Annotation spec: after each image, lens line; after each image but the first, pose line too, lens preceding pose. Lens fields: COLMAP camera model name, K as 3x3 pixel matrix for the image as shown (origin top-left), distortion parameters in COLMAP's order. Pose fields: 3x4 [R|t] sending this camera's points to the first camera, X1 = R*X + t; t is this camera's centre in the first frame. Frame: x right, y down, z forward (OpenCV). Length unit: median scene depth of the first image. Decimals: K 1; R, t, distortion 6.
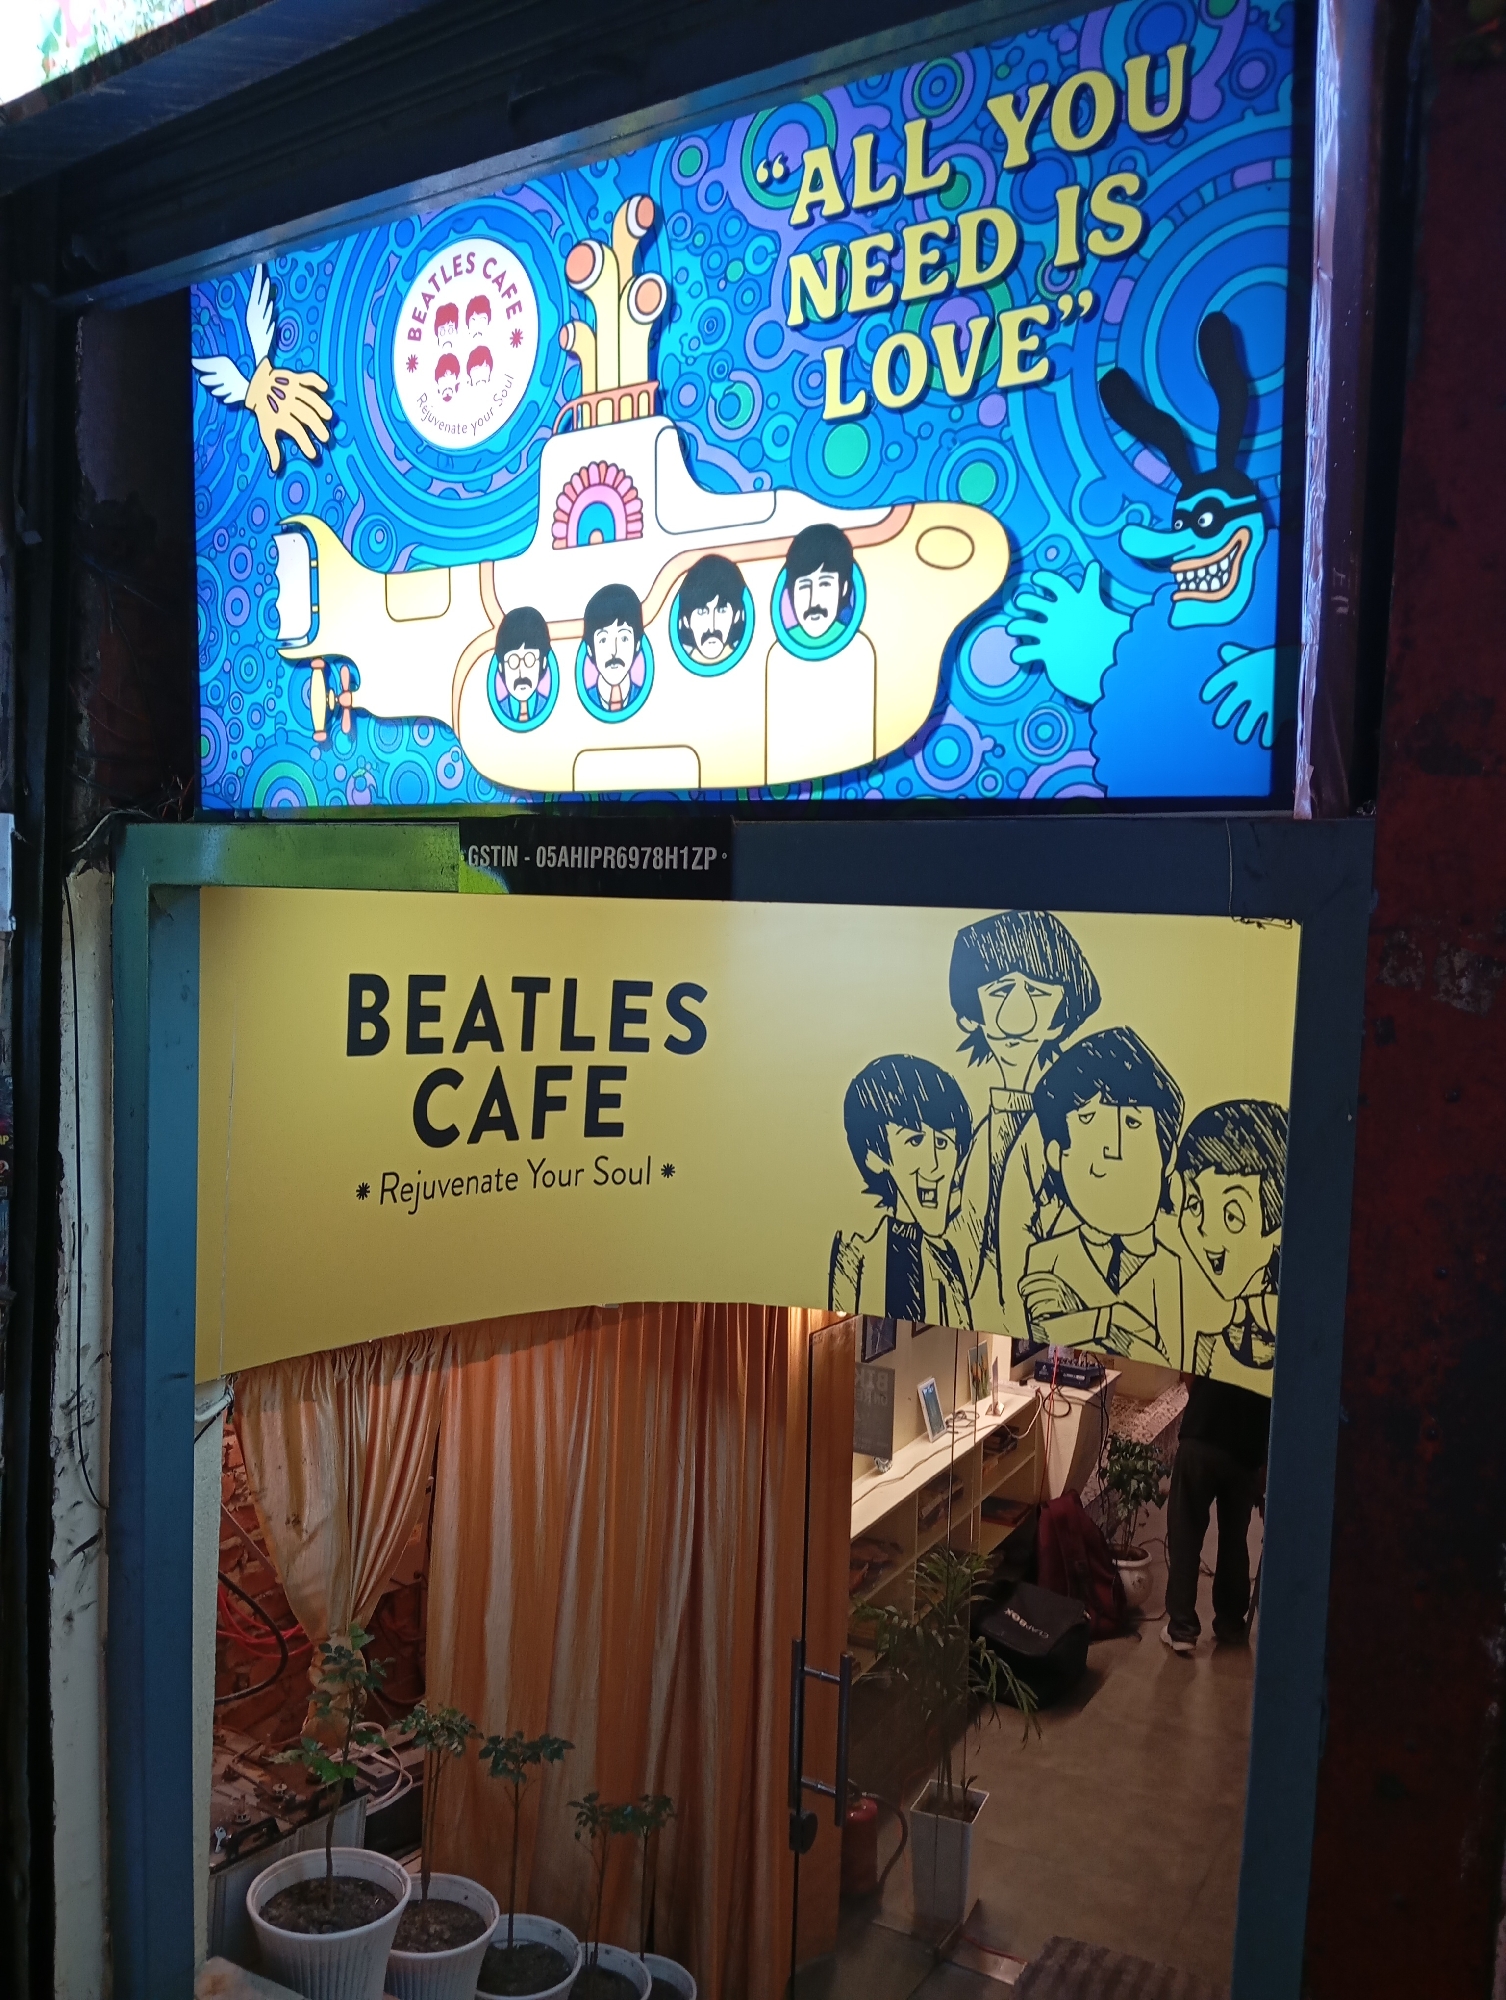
lens RADIAL K [[1627.3, 0, 750.7], [0, 1627.3, 985.5], [0, 0, 1]] dist [0.066728, -0.064391]
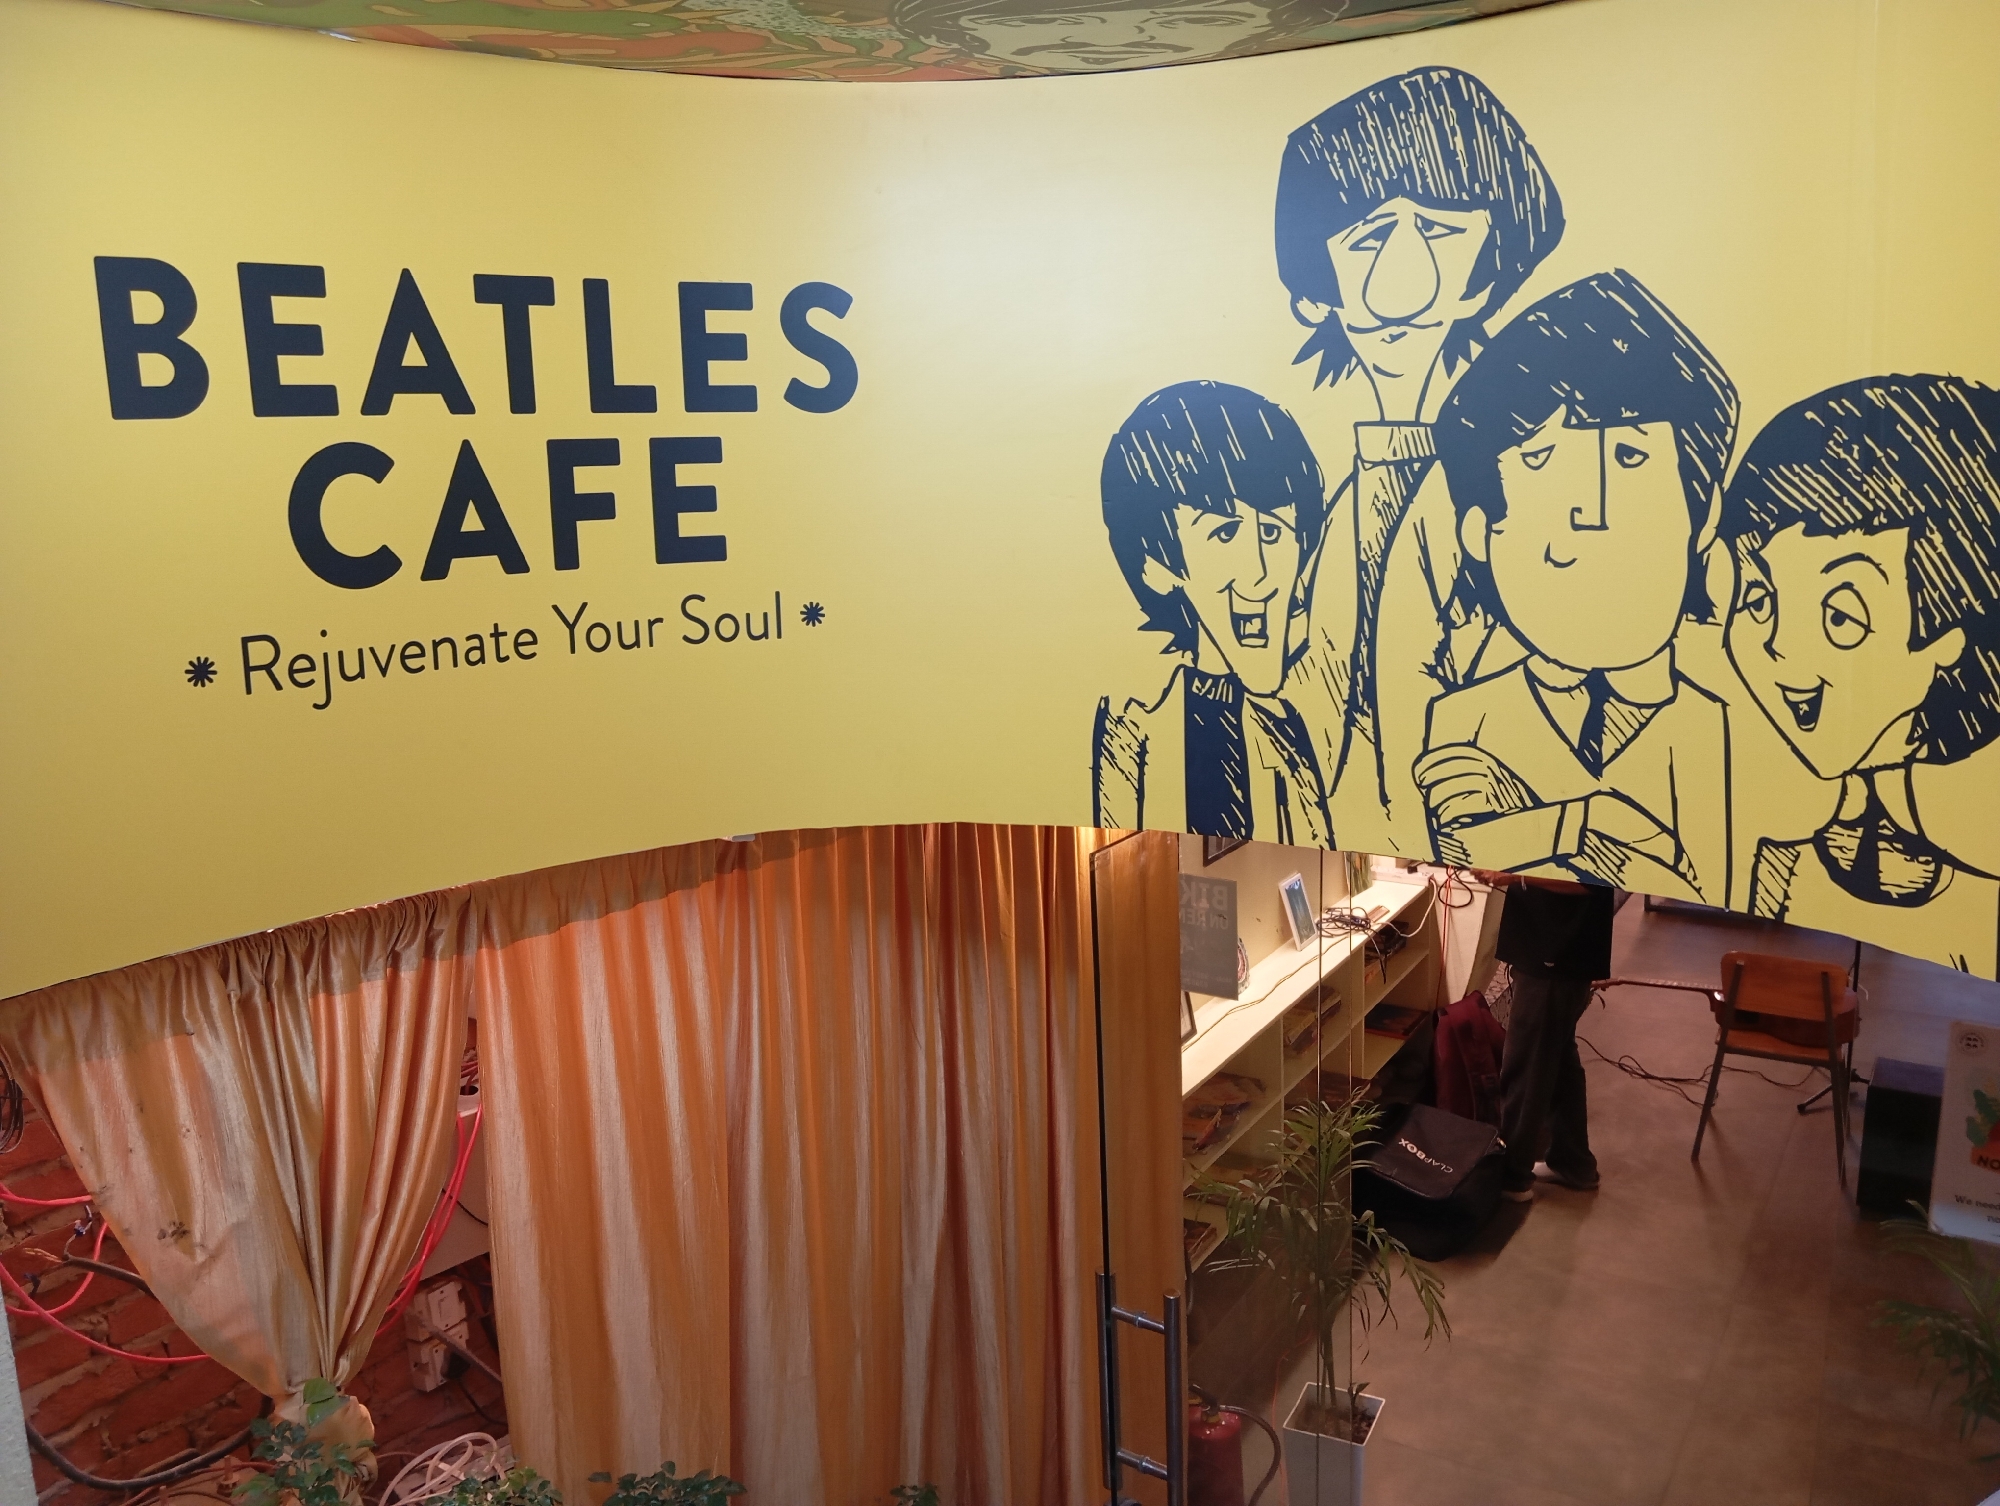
lens RADIAL K [[1627.3, 0, 1005.7], [0, 1627.3, 772.7], [0, 0, 1]] dist [0.066728, -0.064391]
pose [[0.995421, -0.056128, -0.077375, 0.064912], [0.069488, 0.980745, 0.182510, 0.069040], [0.065641, -0.187051, 0.980155, 0.422404]]
